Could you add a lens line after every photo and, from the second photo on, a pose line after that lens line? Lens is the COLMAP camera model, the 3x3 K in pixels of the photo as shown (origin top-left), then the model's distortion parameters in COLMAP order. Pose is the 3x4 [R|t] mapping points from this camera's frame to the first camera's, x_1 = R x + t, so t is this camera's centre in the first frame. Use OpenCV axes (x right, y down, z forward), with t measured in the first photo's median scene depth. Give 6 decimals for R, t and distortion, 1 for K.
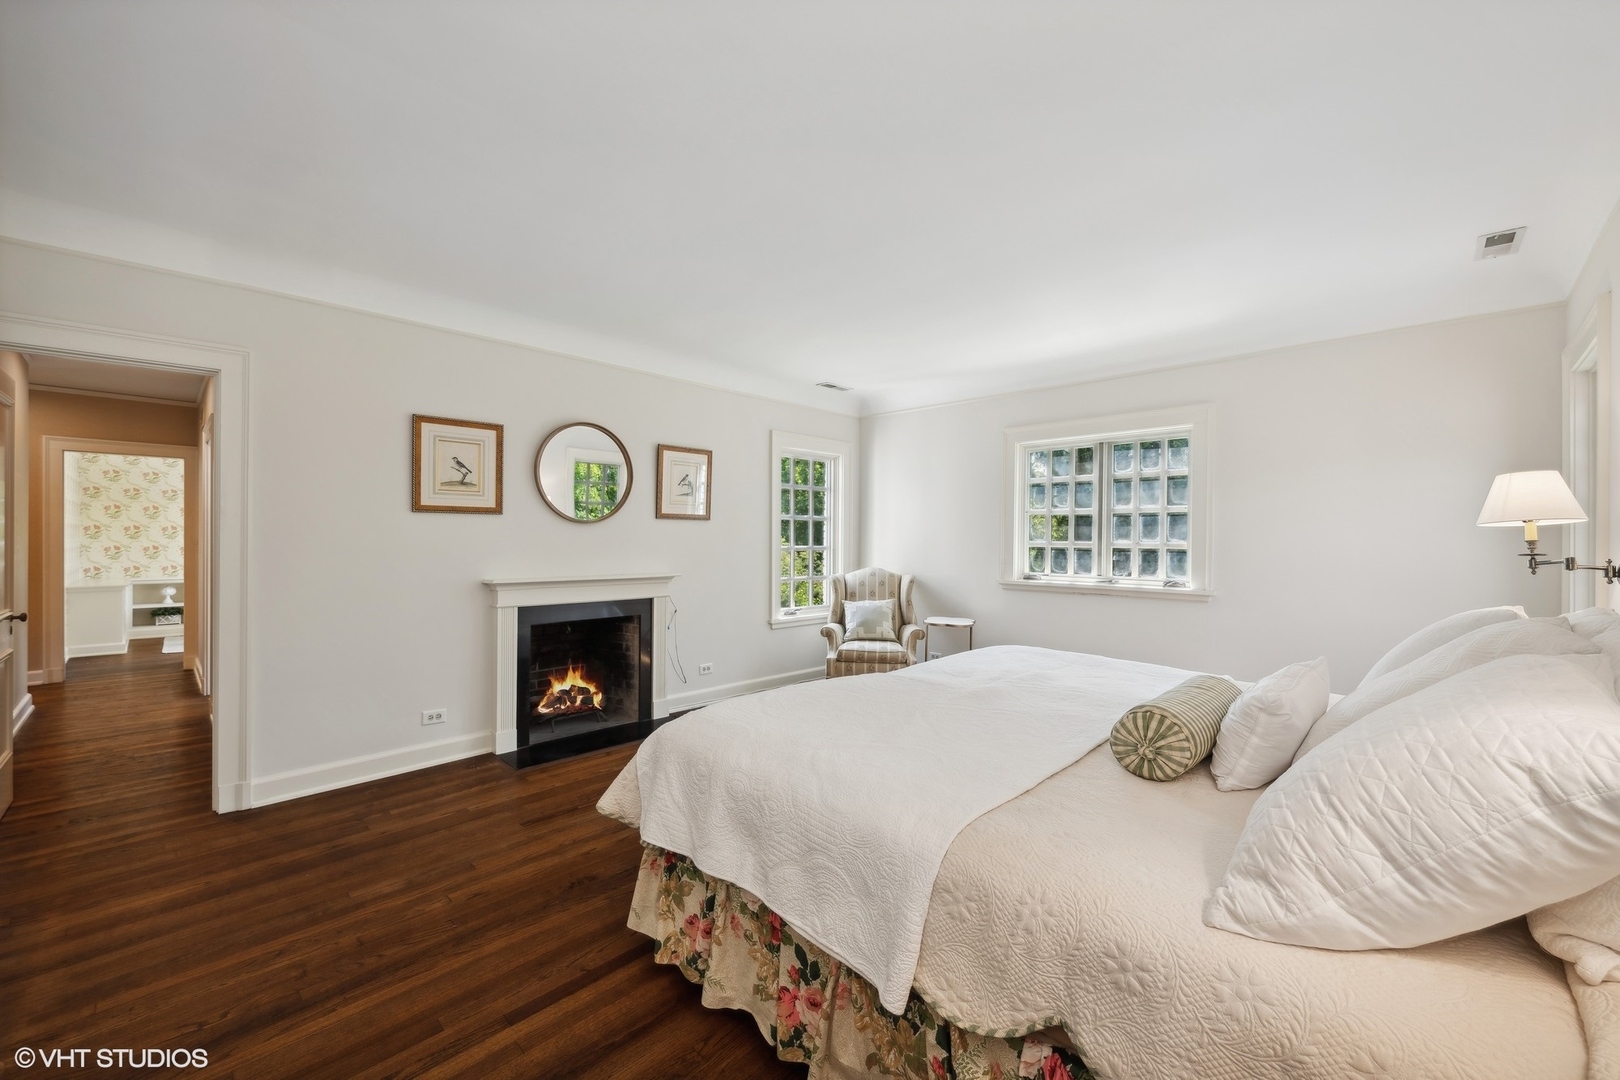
lens RADIAL K [[638.1, 0, 816.8], [0, 638.1, 533.1], [0, 0, 1]] dist [-0.000283, -0.000008]
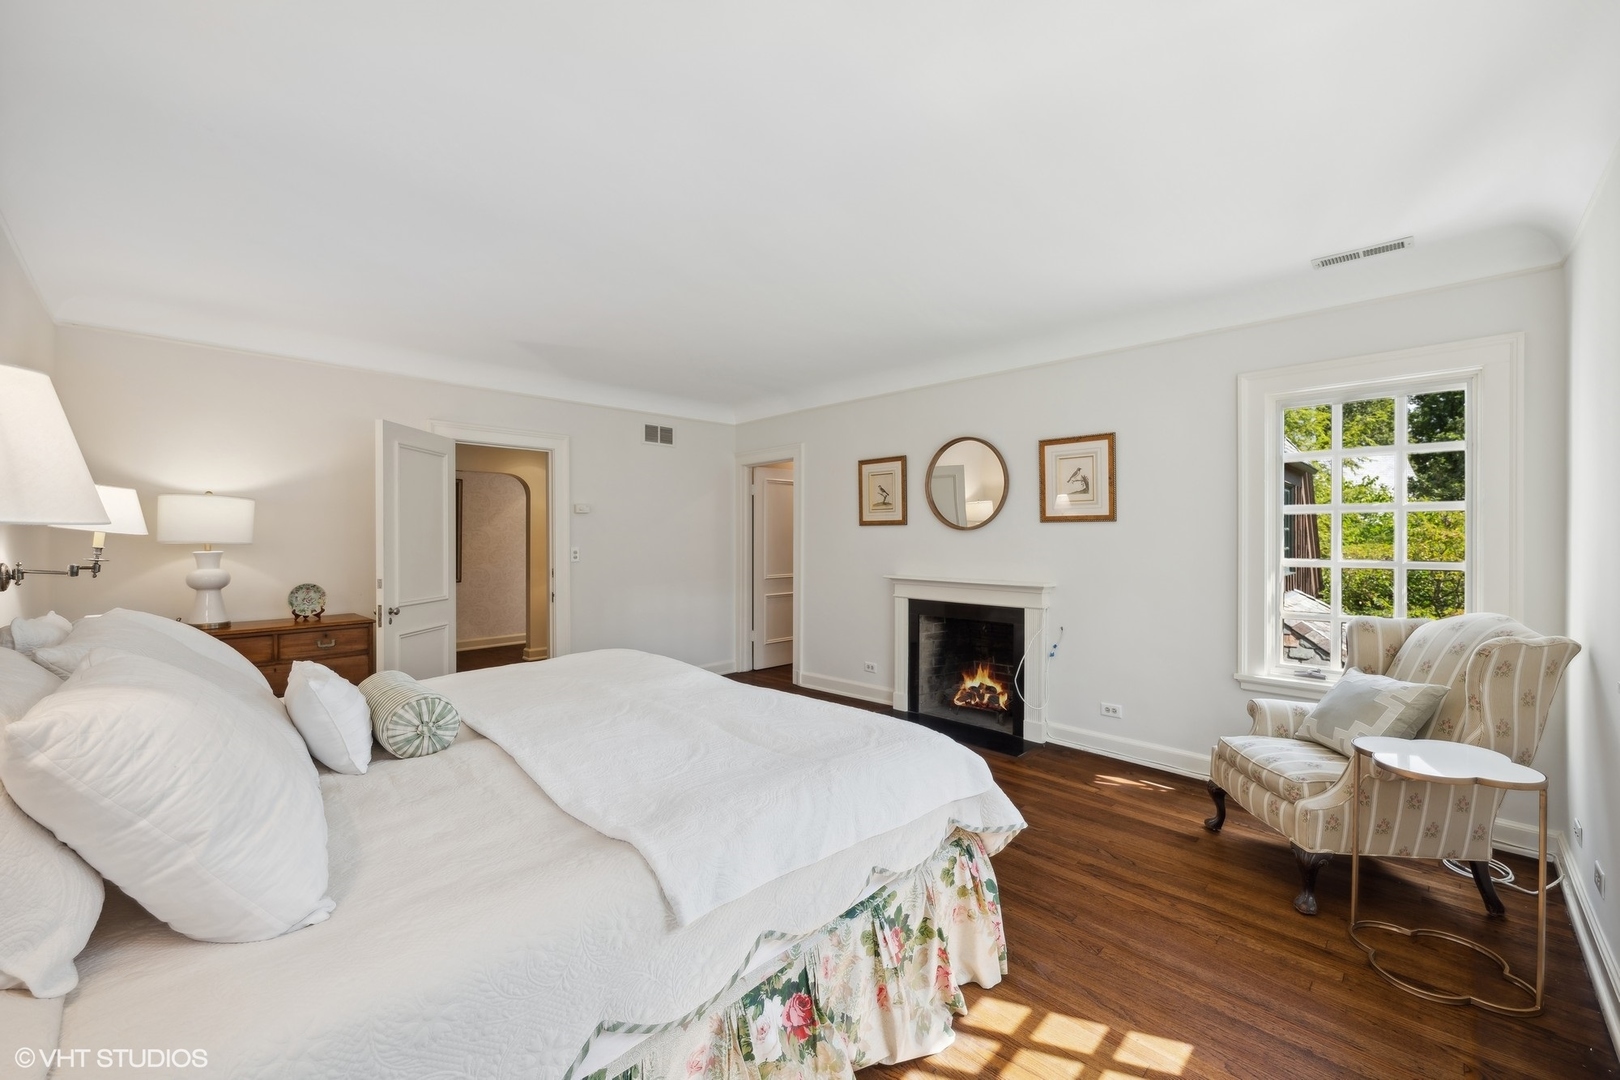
lens RADIAL K [[638.1, 0, 816.8], [0, 638.1, 546.7], [0, 0, 1]] dist [-0.000283, -0.000008]
pose [[0.016815, 0.003533, -0.999852, 0.681750], [0.003277, 0.999988, 0.003588, 0.007563], [0.999853, -0.003336, 0.016804, 0.697551]]
